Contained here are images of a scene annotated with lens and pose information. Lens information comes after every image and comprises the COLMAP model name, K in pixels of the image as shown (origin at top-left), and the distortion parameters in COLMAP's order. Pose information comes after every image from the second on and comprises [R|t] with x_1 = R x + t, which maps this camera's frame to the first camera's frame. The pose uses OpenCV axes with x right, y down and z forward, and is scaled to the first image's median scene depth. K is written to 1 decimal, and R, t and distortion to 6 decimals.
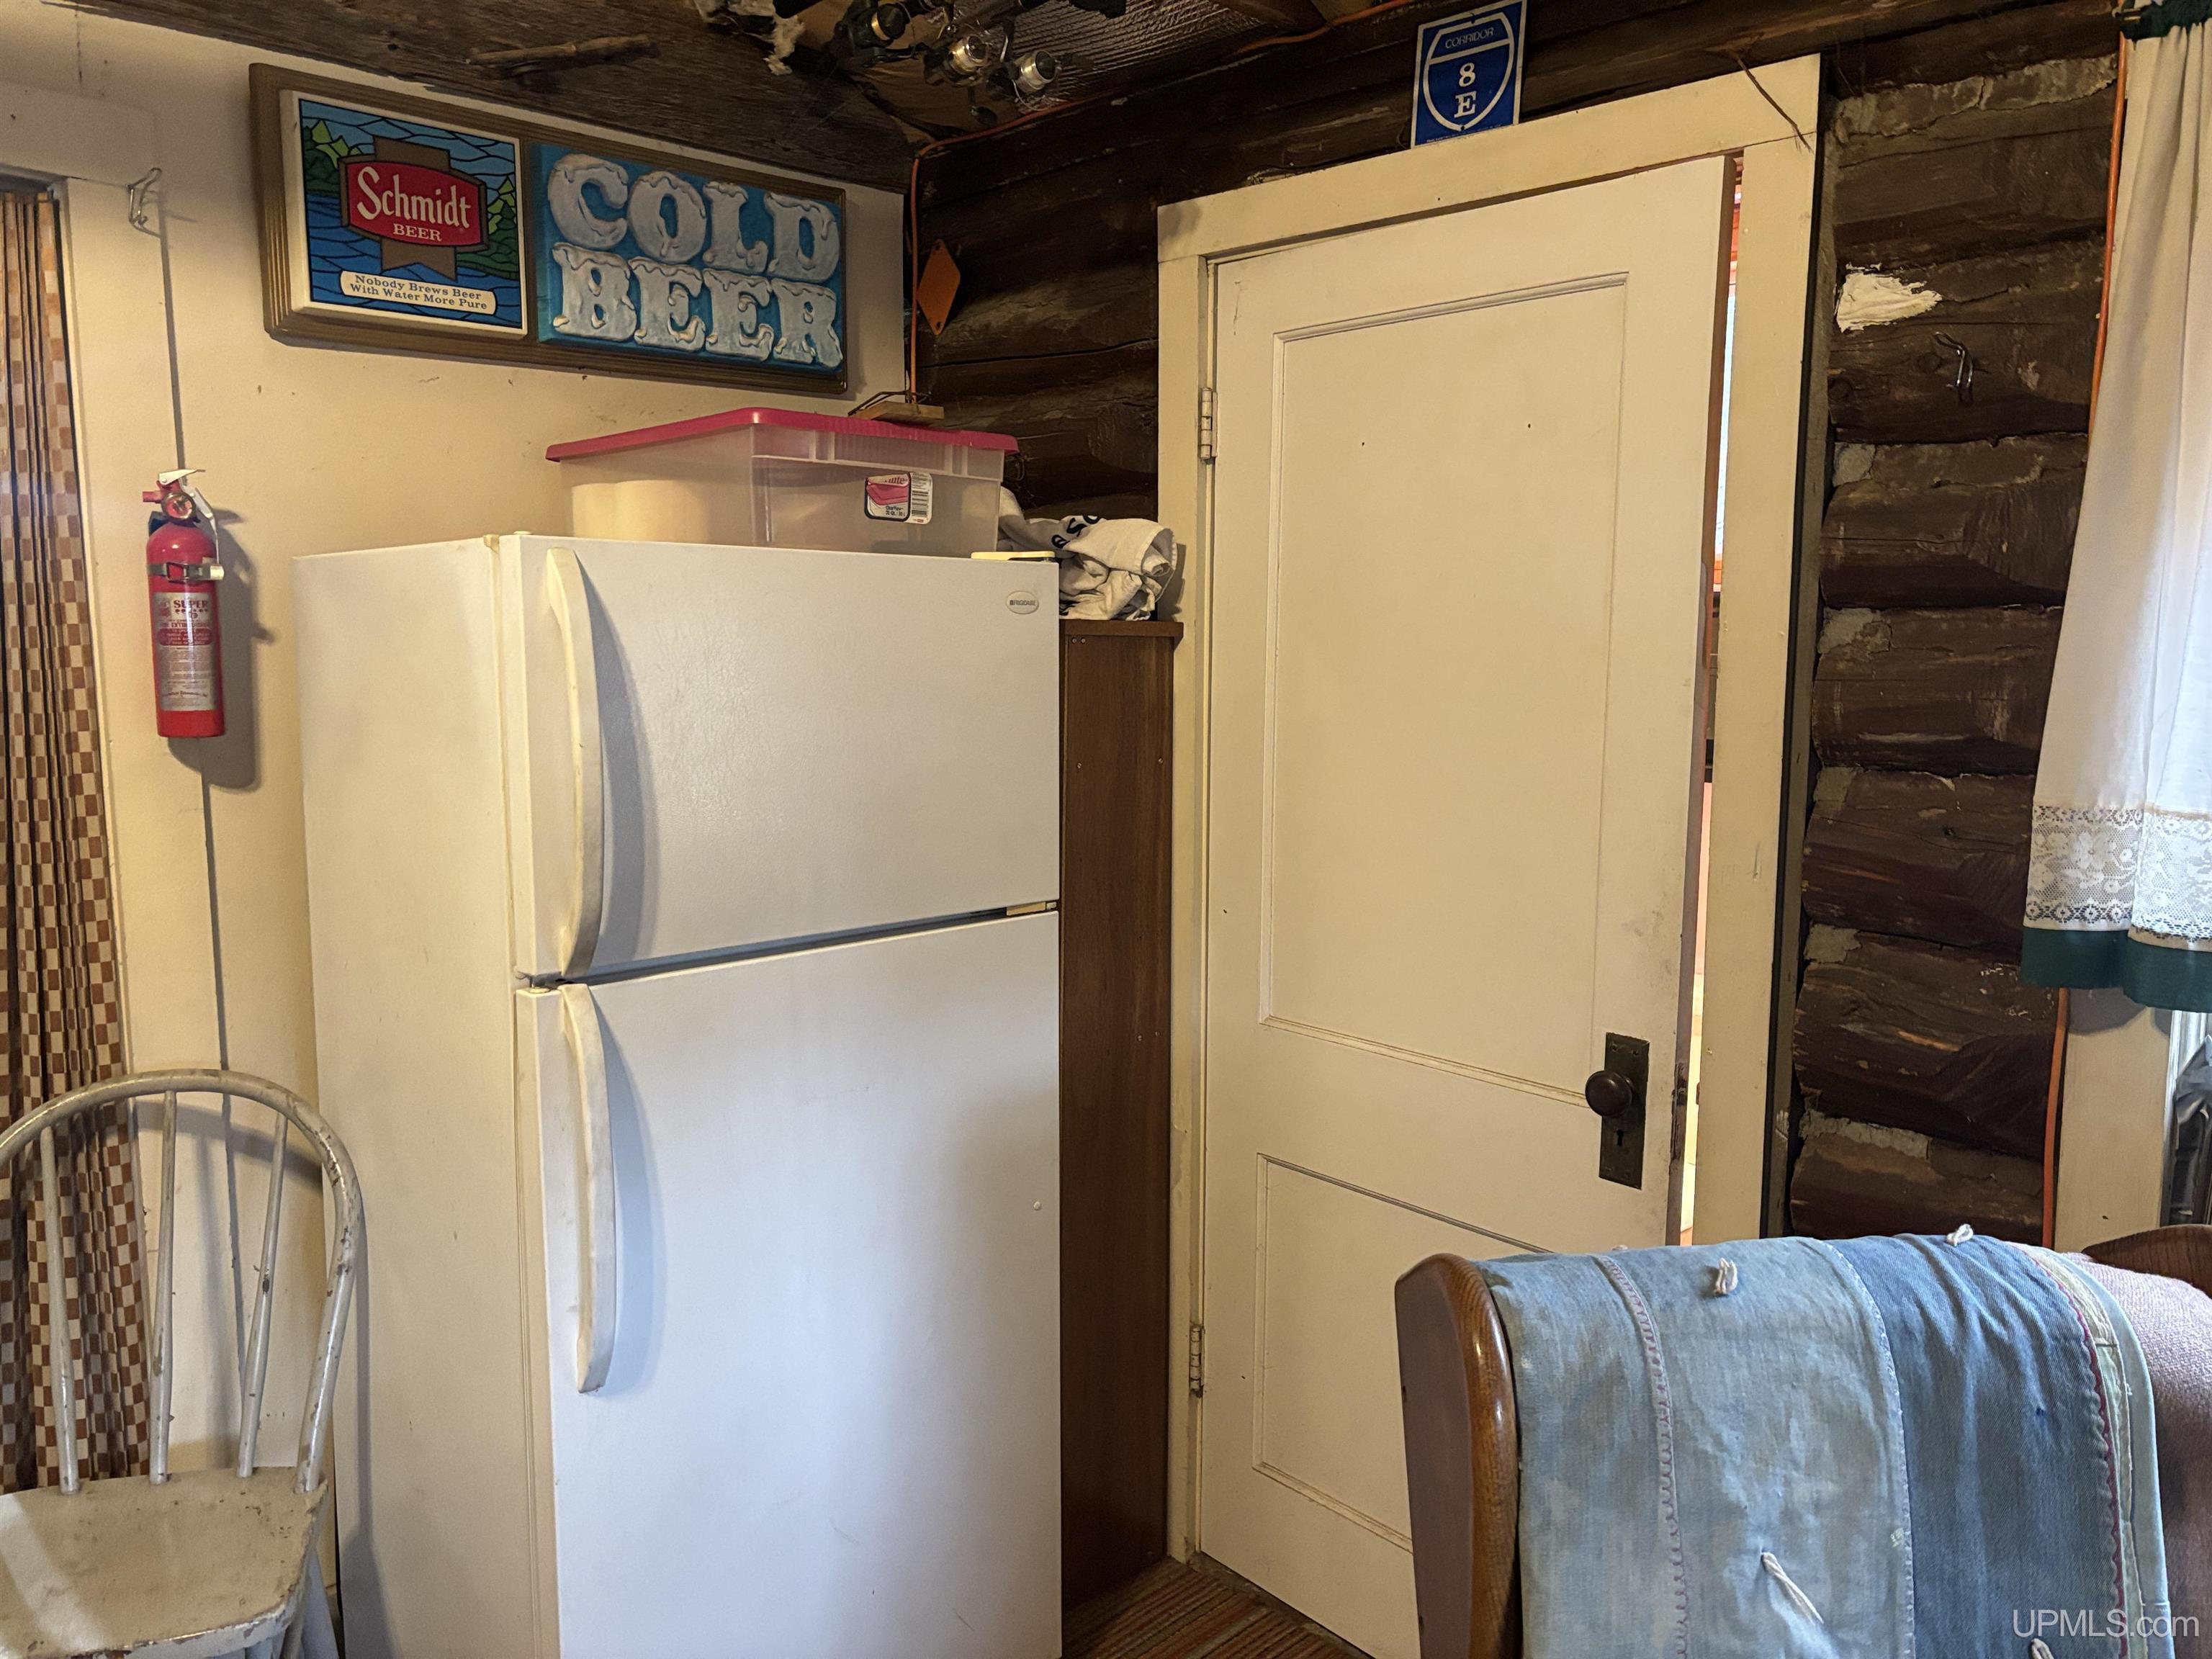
lens RADIAL K [[1686.2, 0, 1096.2], [0, 1686.2, 834.4], [0, 0, 1]] dist [0.046667, -0.013351]
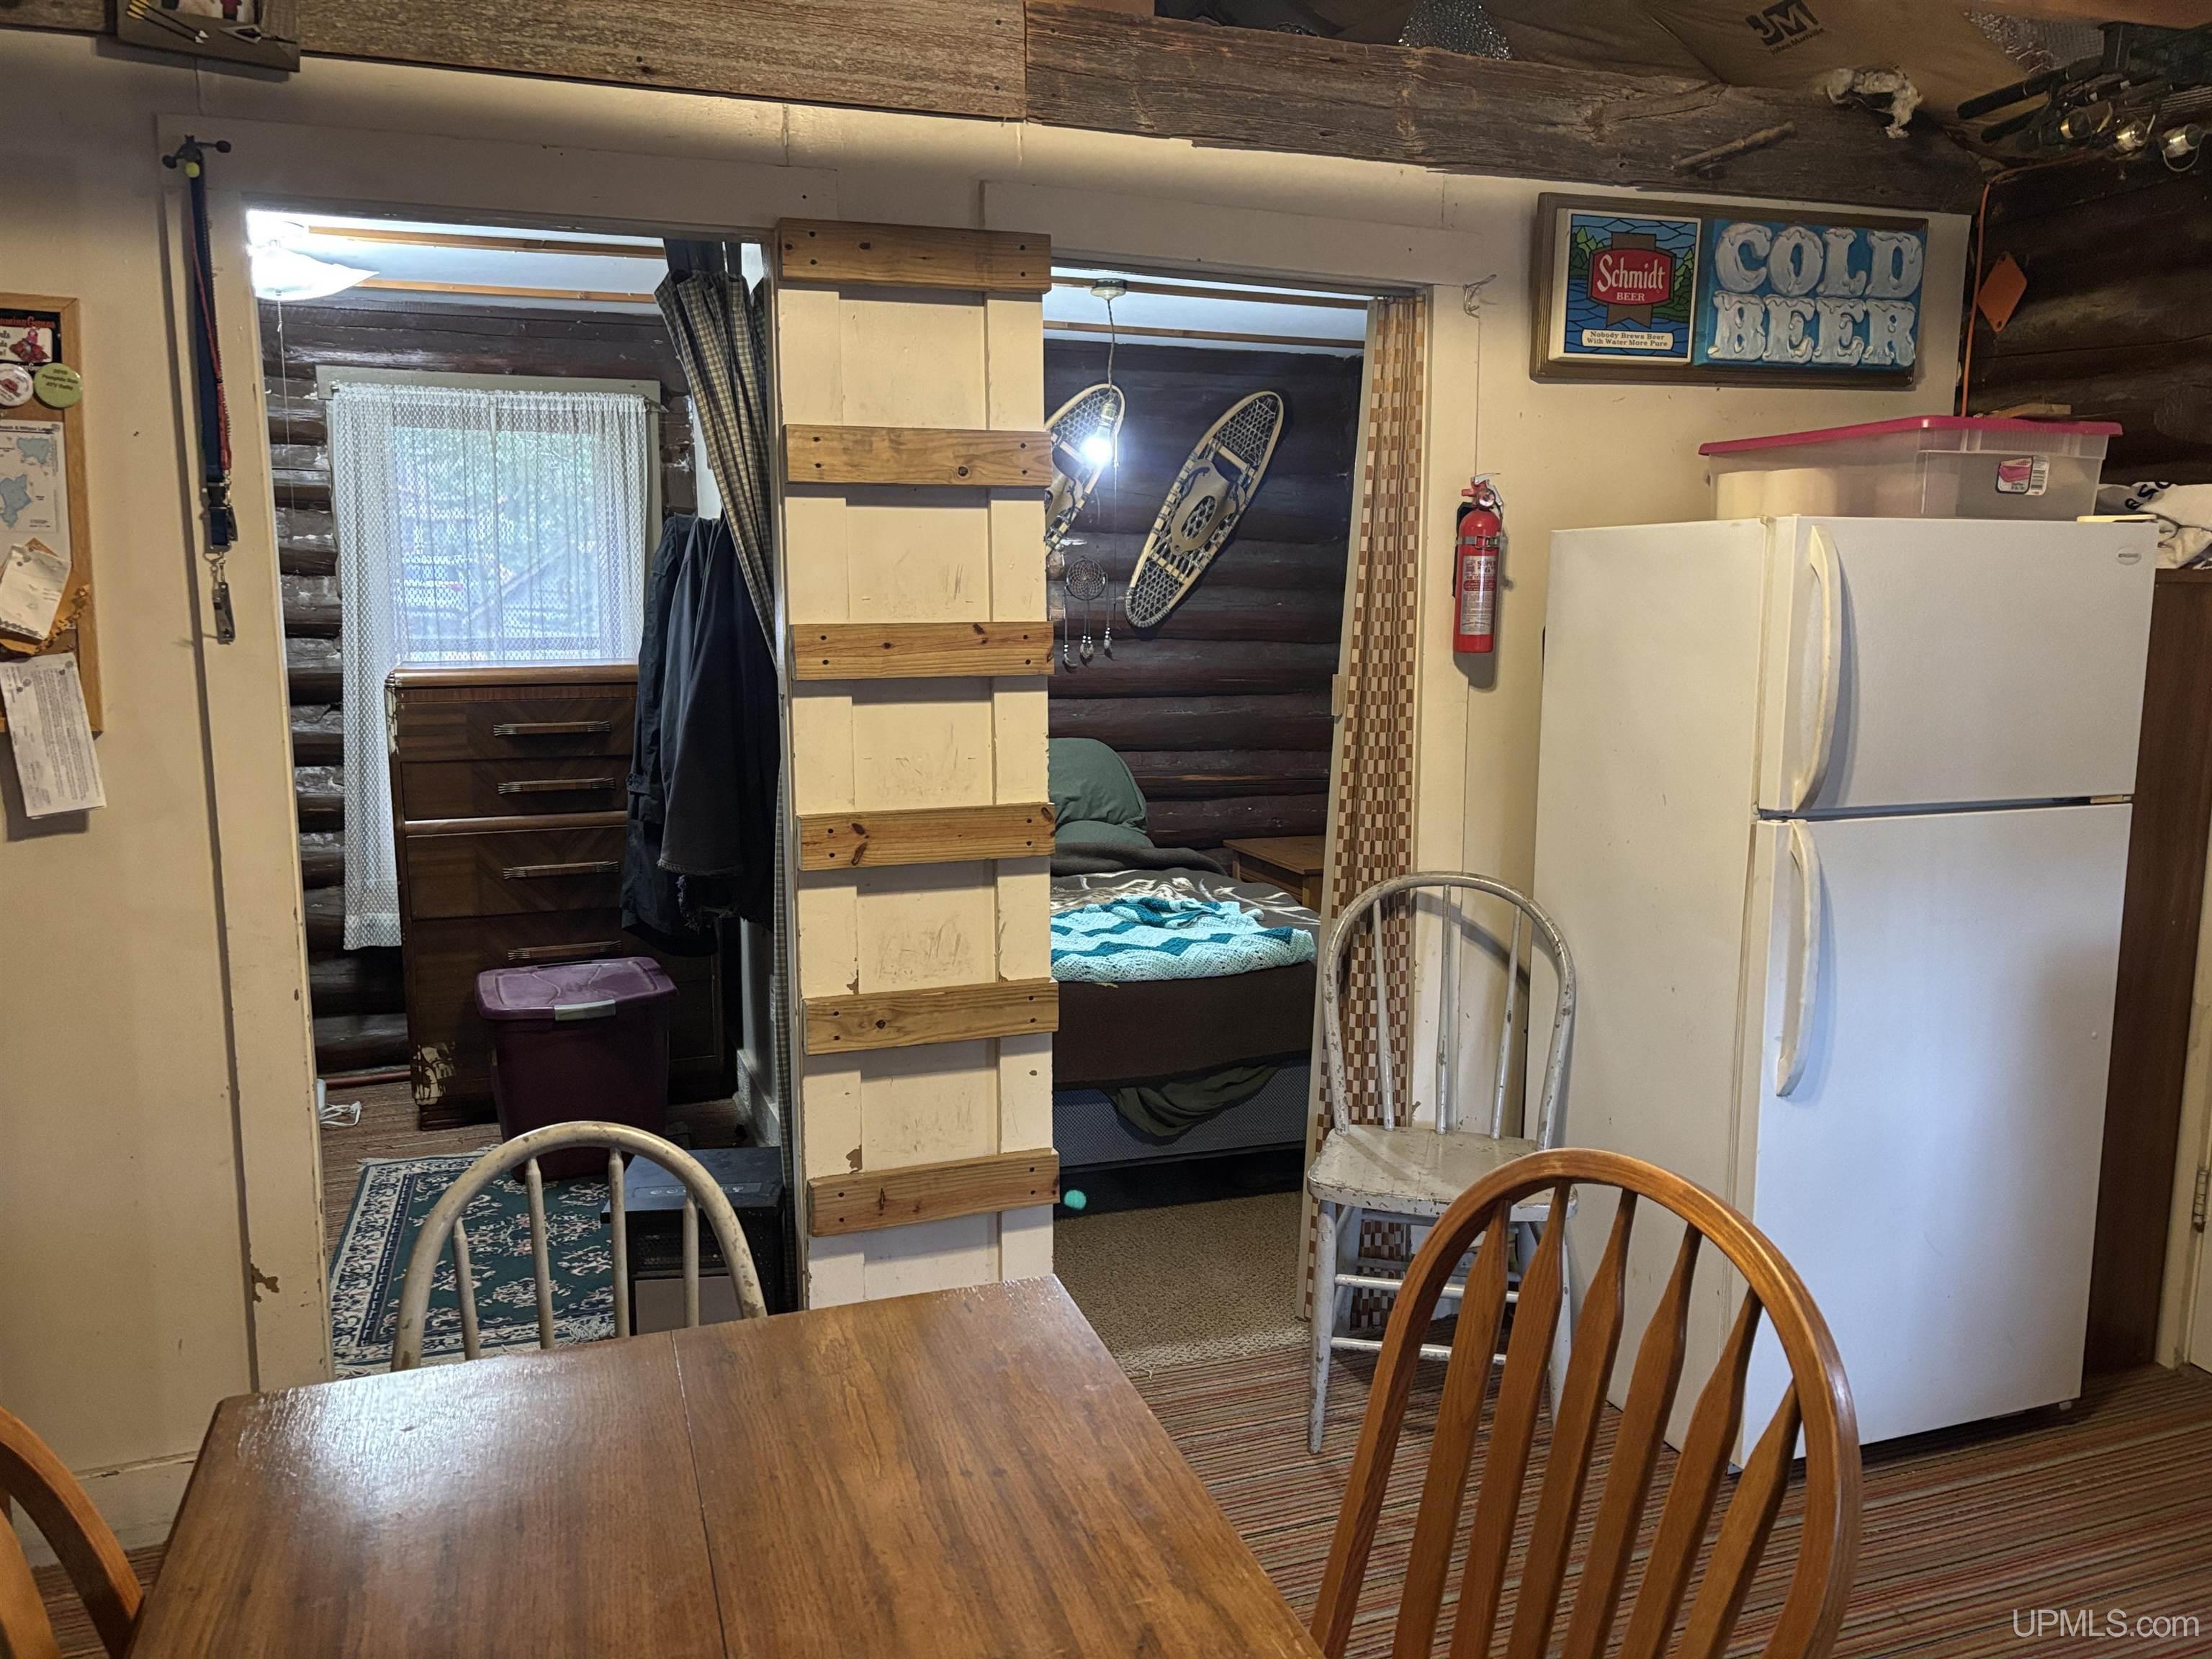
lens RADIAL K [[1686.2, 0, 1096.2], [0, 1686.2, 834.4], [0, 0, 1]] dist [0.046667, -0.013351]
pose [[0.913235, 0.062948, -0.402542, -0.194446], [-0.051309, 0.997896, 0.039644, 0.053396], [0.404191, -0.015551, 0.914543, -0.438232]]
